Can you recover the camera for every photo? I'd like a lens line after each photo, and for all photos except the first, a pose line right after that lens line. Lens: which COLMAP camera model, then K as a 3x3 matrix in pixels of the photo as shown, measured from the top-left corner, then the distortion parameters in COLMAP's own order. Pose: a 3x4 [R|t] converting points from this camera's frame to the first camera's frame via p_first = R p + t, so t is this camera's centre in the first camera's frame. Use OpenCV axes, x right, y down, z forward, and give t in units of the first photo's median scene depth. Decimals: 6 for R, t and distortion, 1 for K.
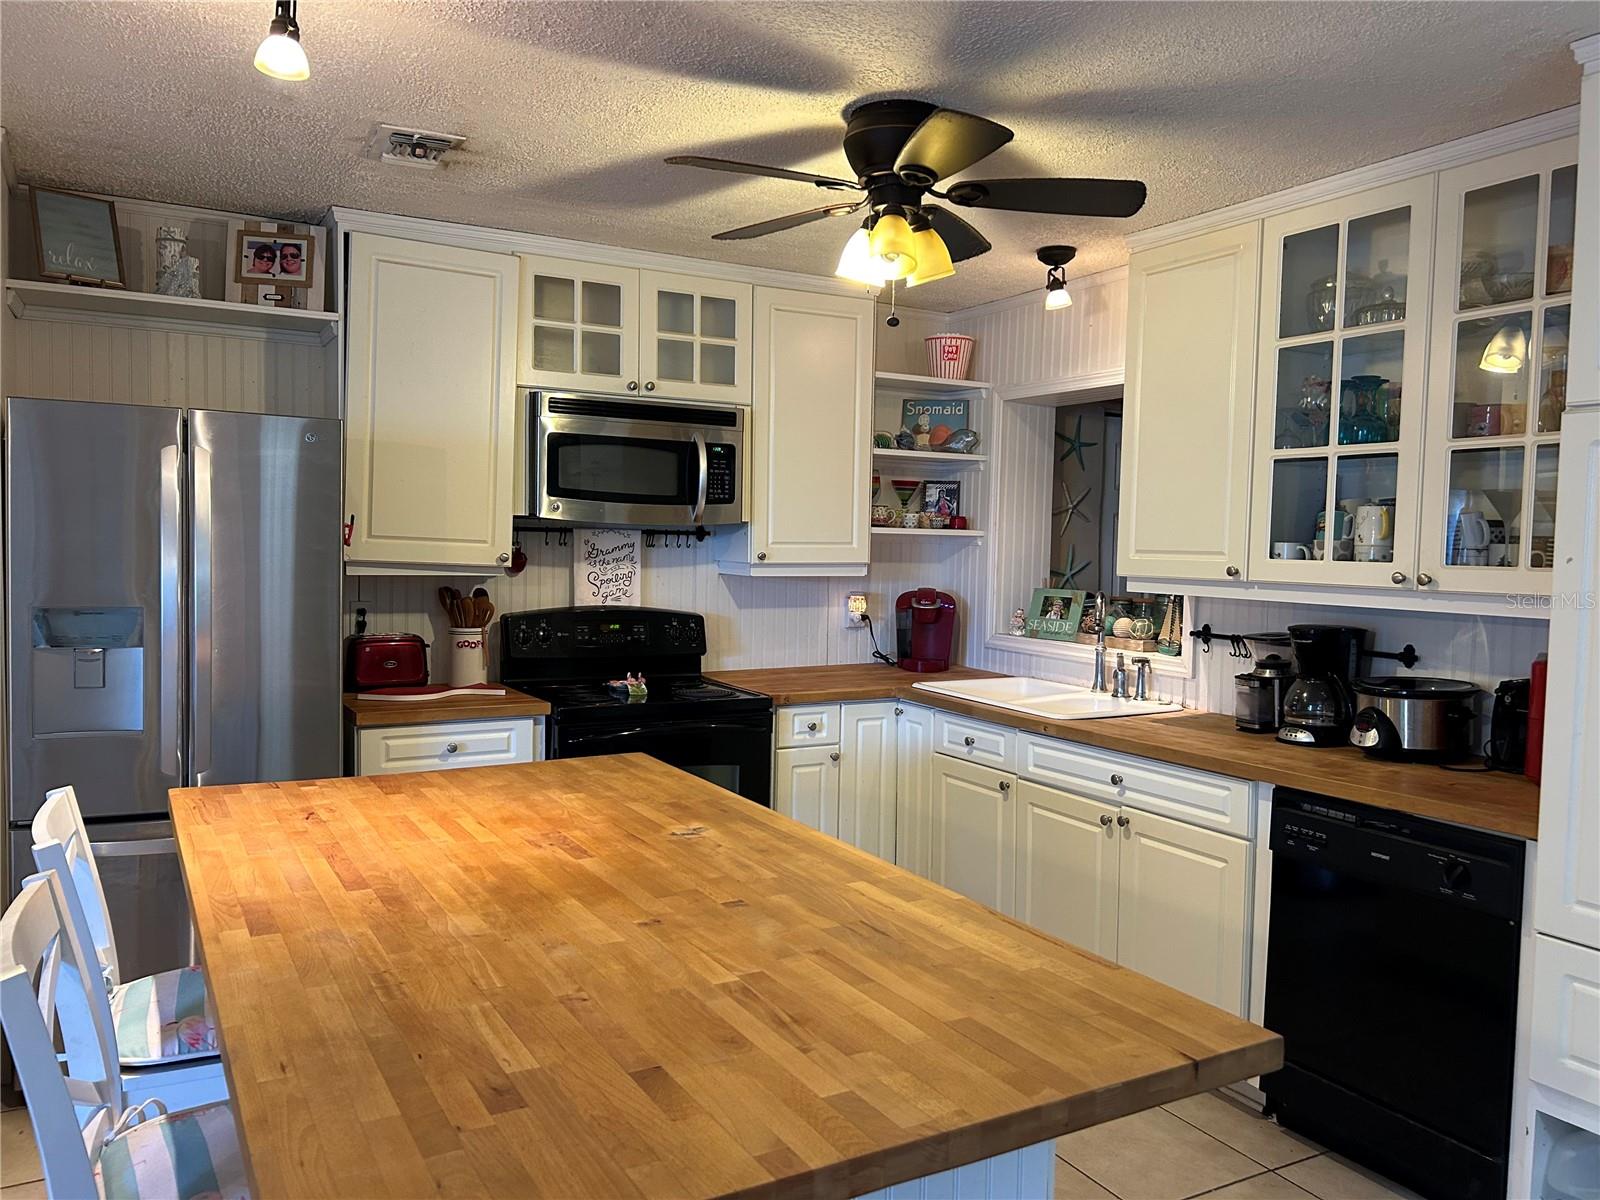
lens RADIAL K [[1208.3, 0, 802.2], [0, 1208.3, 596.5], [0, 0, 1]] dist [0.004716, -0.006429]
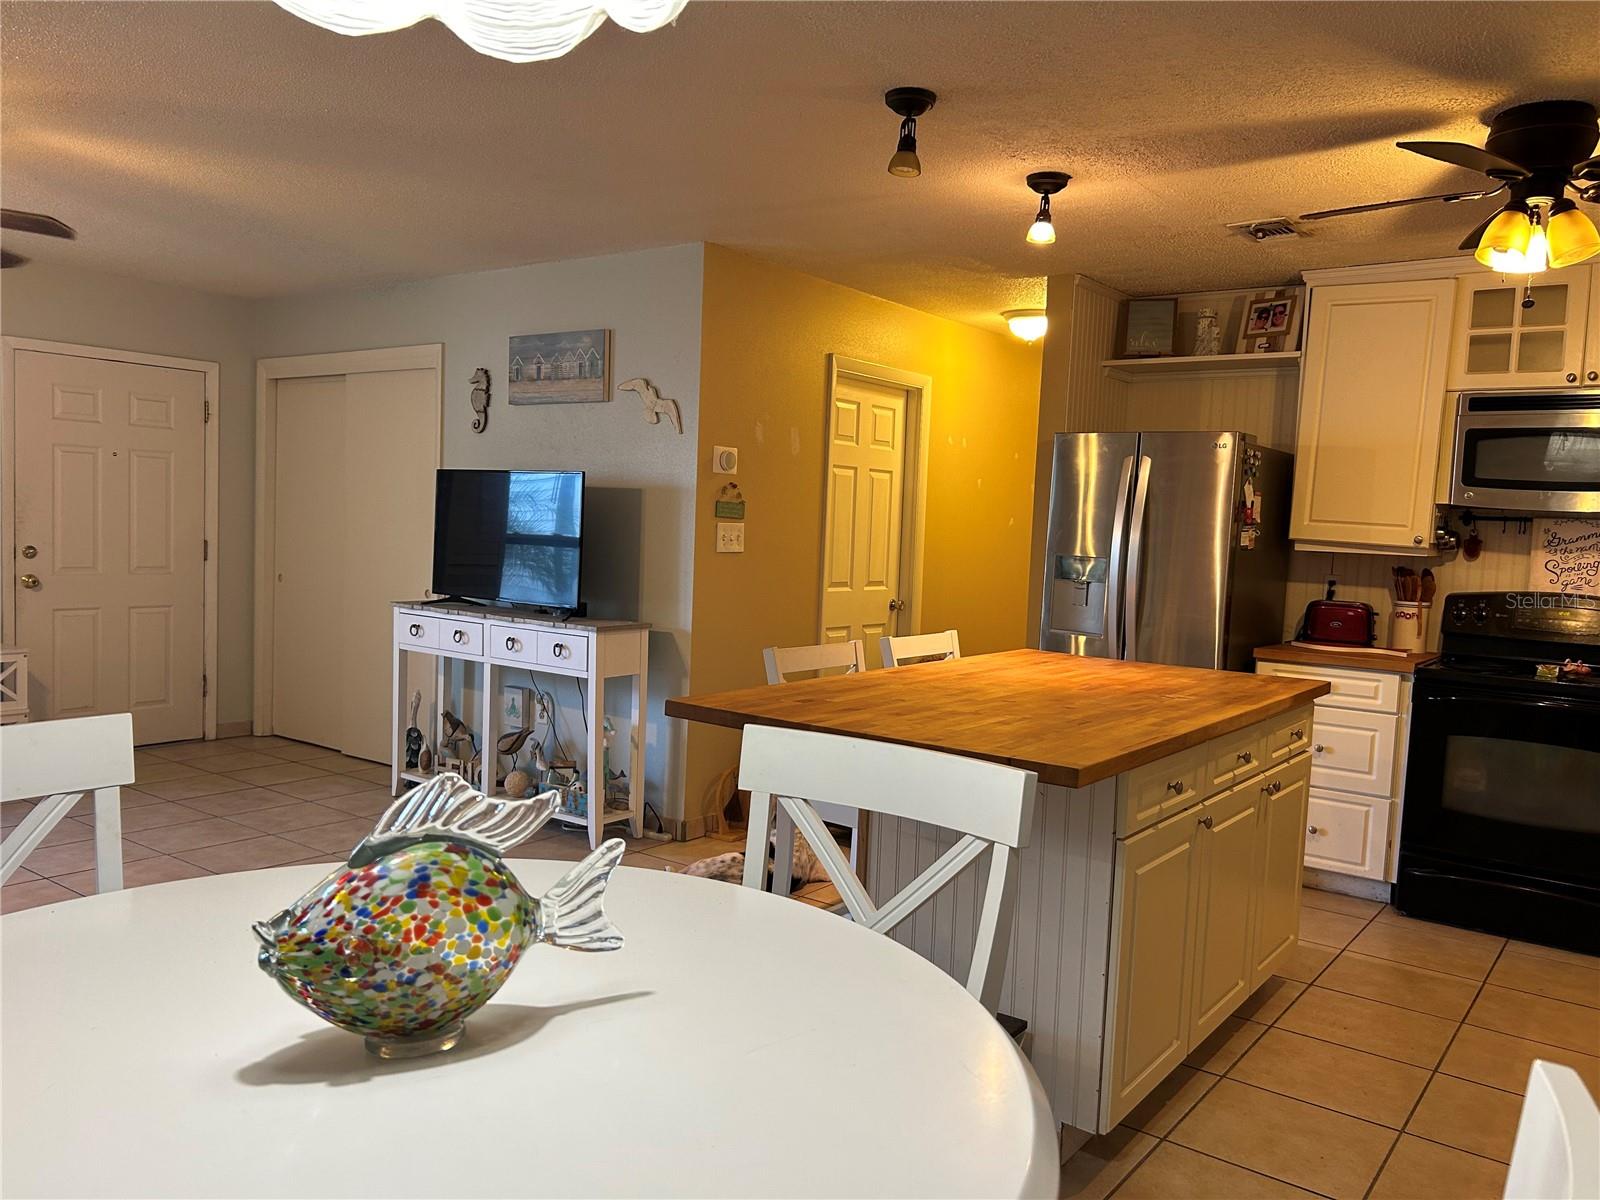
lens RADIAL K [[1208.3, 0, 800.5], [0, 1208.3, 604.6], [0, 0, 1]] dist [0.004716, -0.006429]
pose [[0.389064, 0.058573, -0.919347, 0.591622], [-0.075622, 0.996639, 0.031494, 0.037868], [0.918102, 0.057270, 0.392186, -0.000400]]
